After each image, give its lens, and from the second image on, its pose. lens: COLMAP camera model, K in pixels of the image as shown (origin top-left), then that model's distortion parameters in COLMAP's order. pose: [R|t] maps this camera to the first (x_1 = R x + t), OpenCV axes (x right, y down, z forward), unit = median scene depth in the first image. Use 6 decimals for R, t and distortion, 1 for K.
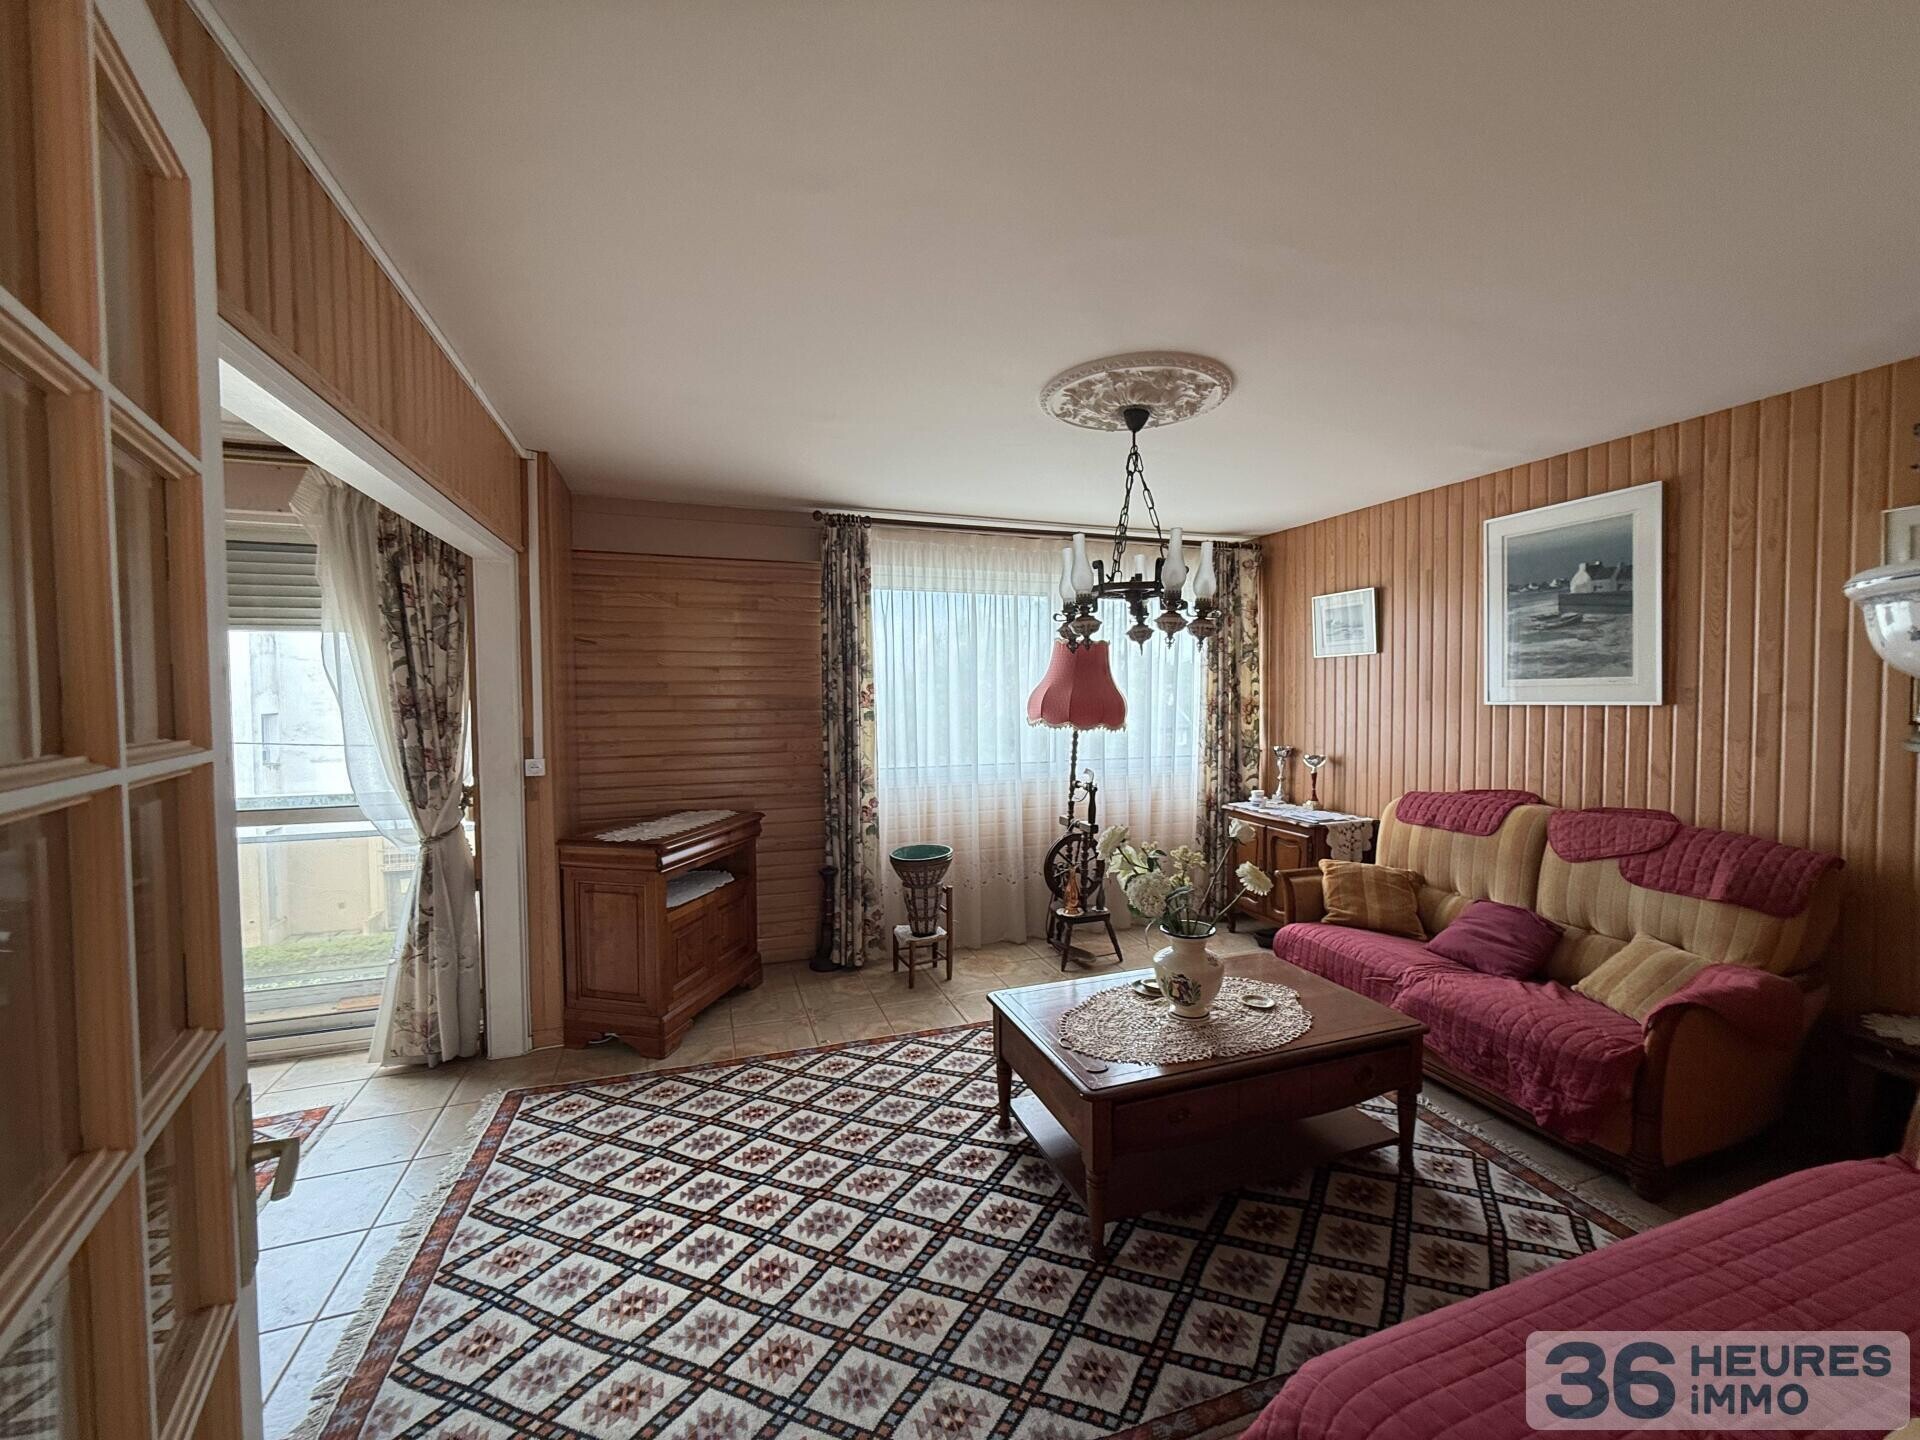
lens RADIAL K [[764.0, 0, 967.1], [0, 764.0, 719.5], [0, 0, 1]] dist [-0.000387, 0.000258]
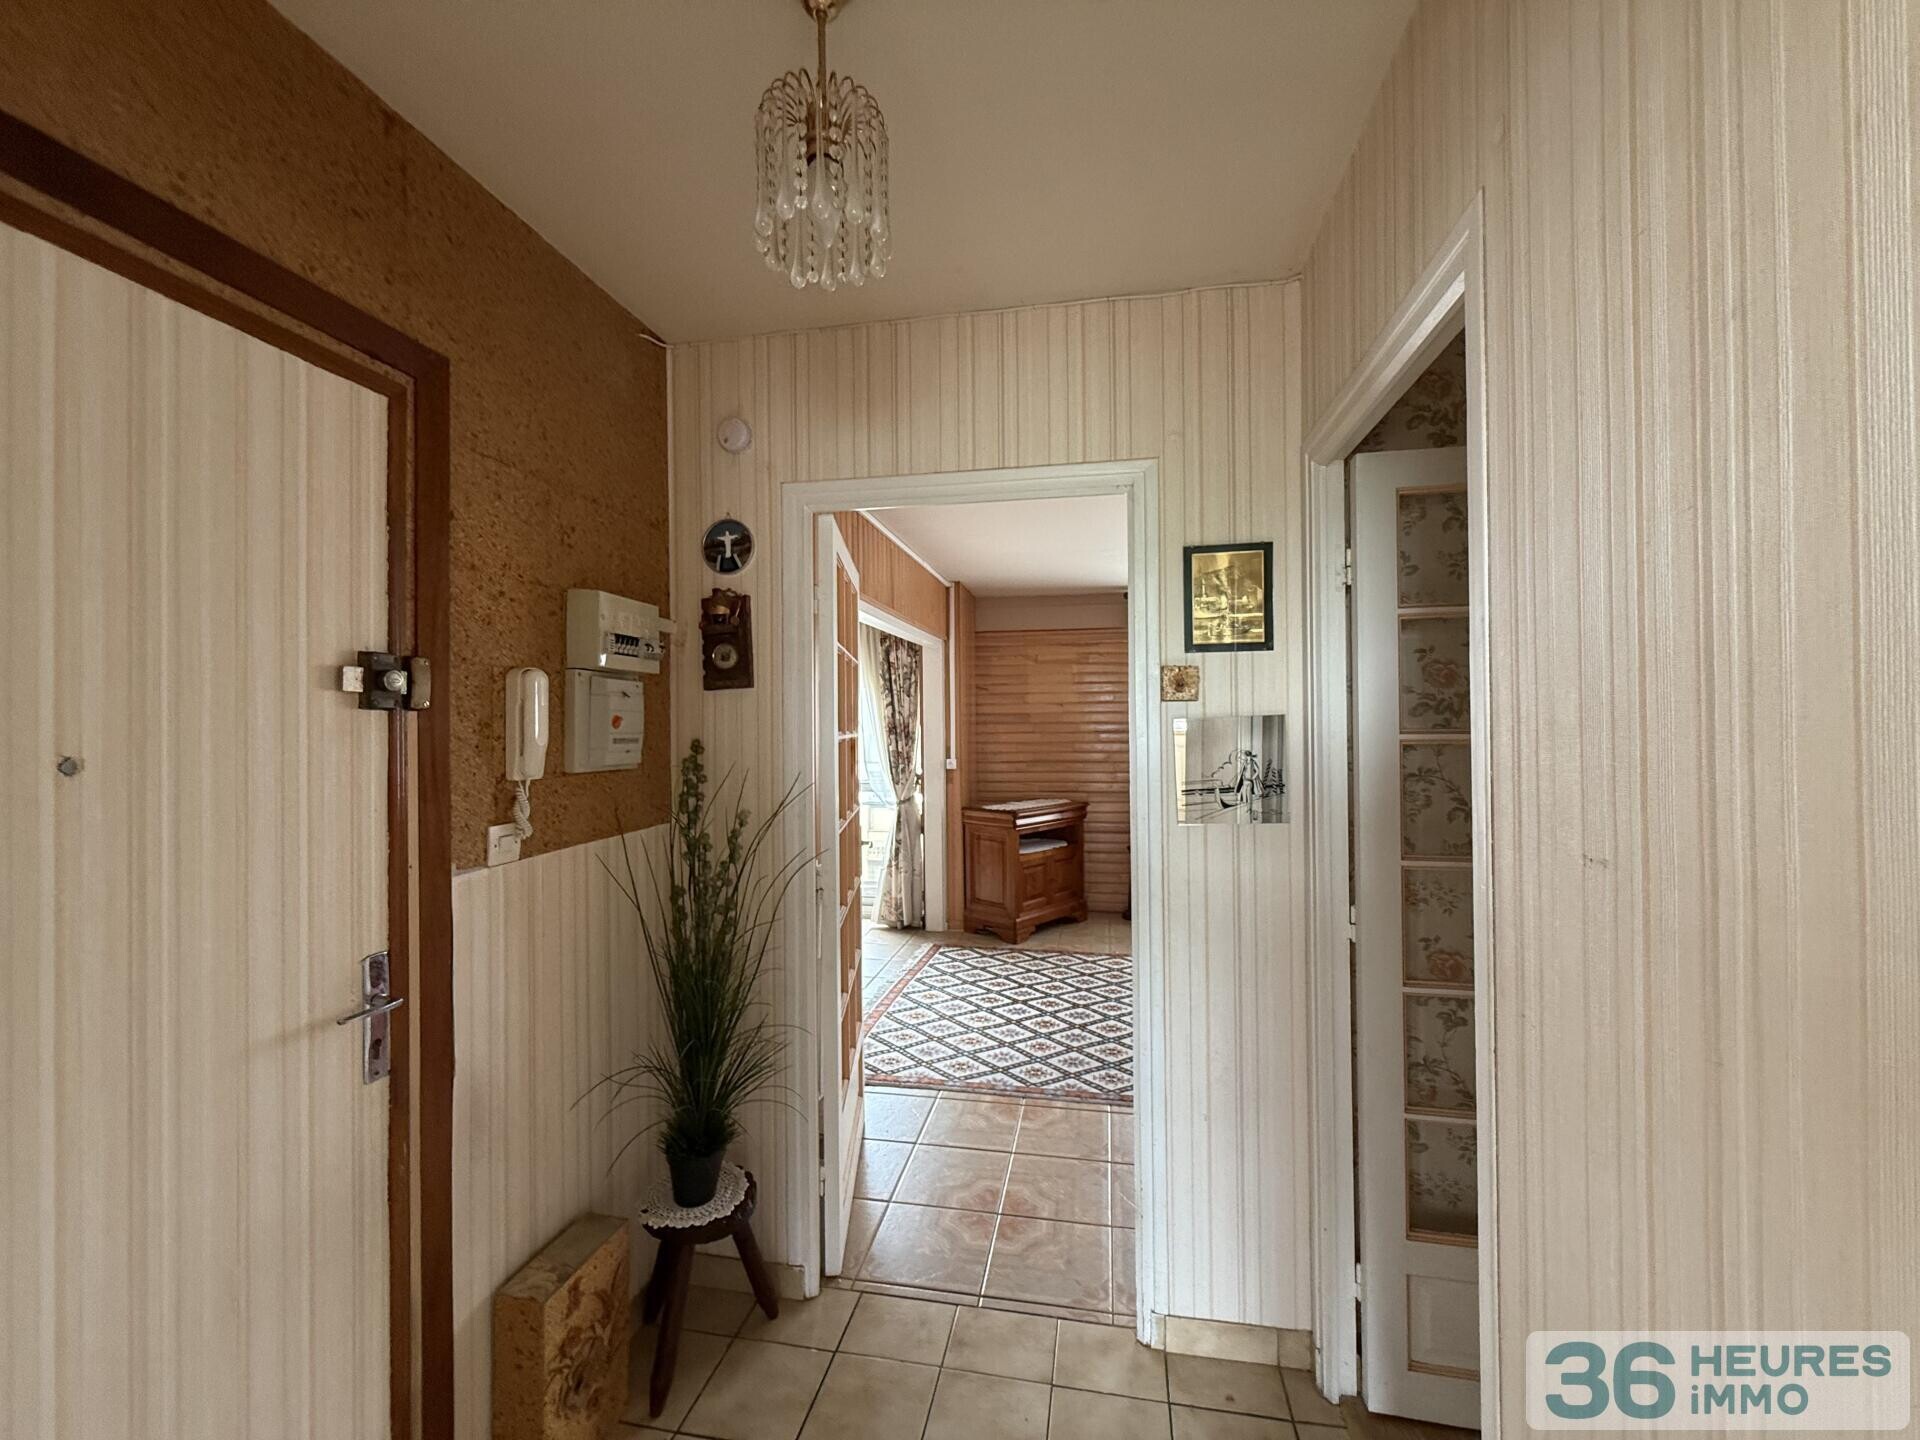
lens RADIAL K [[764.0, 0, 967.1], [0, 764.0, 719.5], [0, 0, 1]] dist [-0.000387, 0.000258]
pose [[0.865920, -0.006339, -0.500142, 0.329740], [-0.012396, 0.999341, -0.034127, 0.021033], [0.500028, 0.035751, 0.865271, -0.479163]]
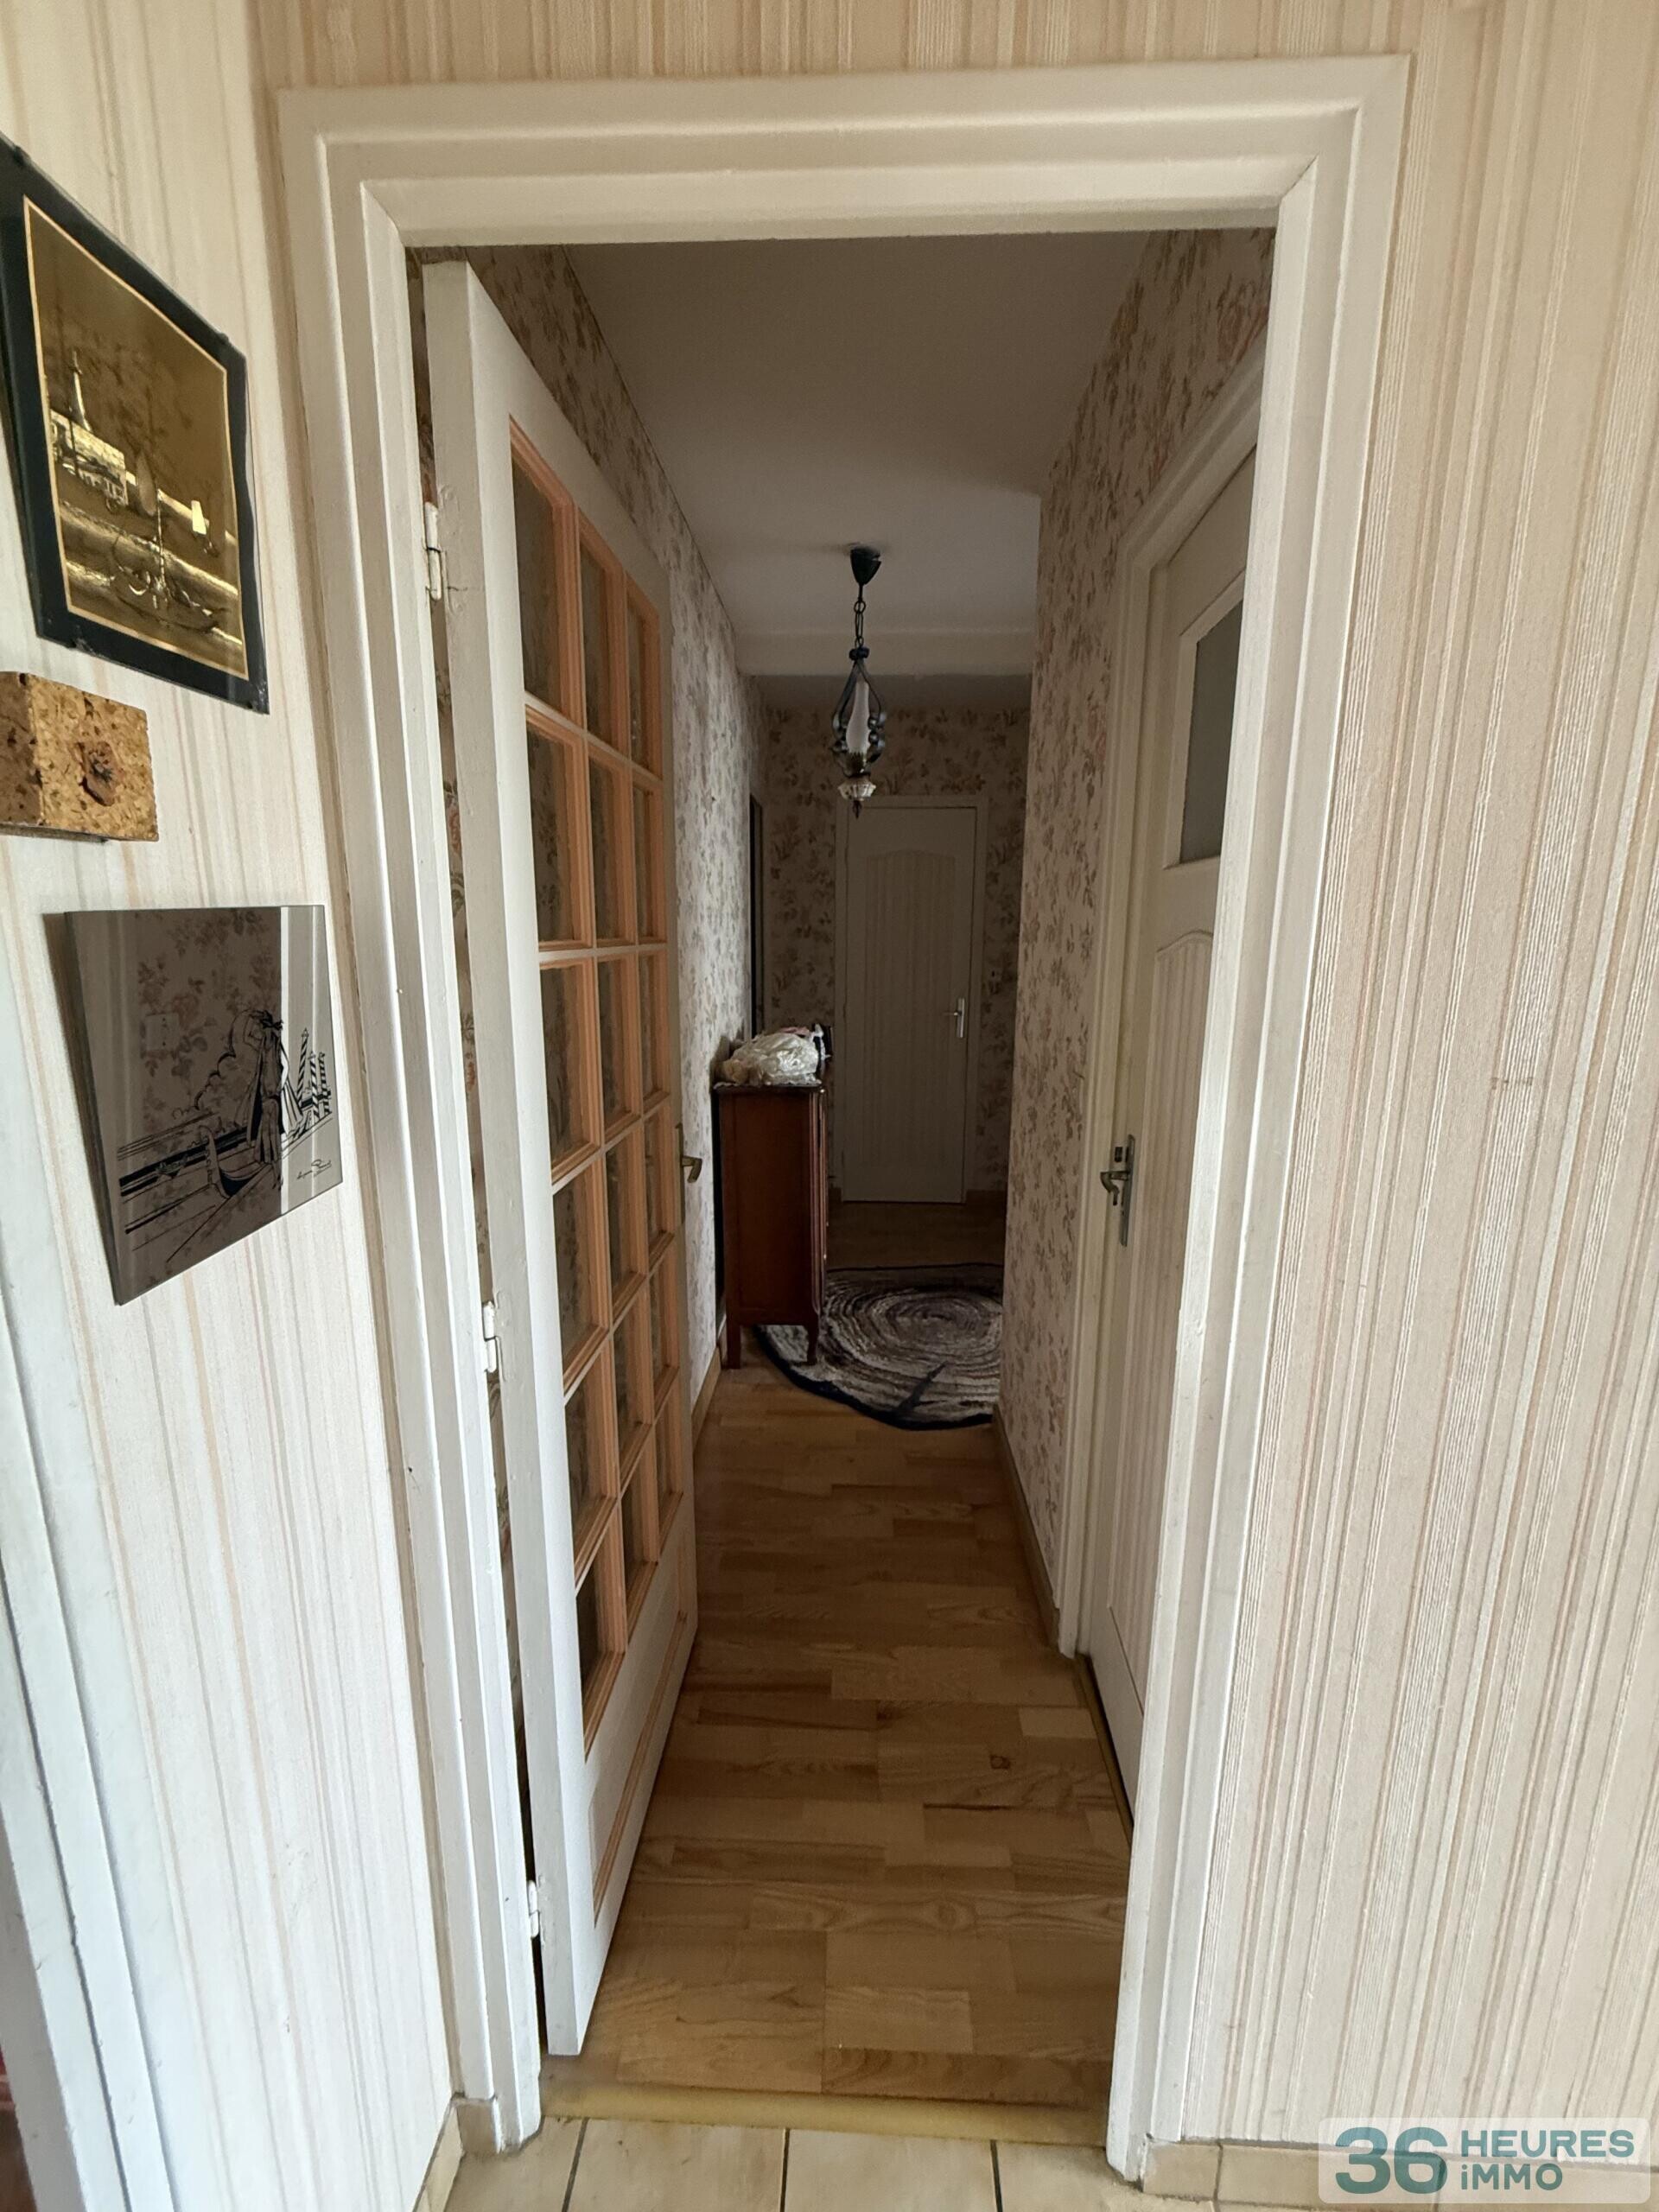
lens RADIAL K [[880.2, 0, 829.5], [0, 880.2, 1106.0], [0, 0, 1]] dist [-0.000387, 0.000258]
pose [[0.369446, -0.174242, 0.912770, -0.388072], [0.023928, 0.983721, 0.178101, -0.010400], [-0.928944, -0.043958, 0.367601, 0.592985]]
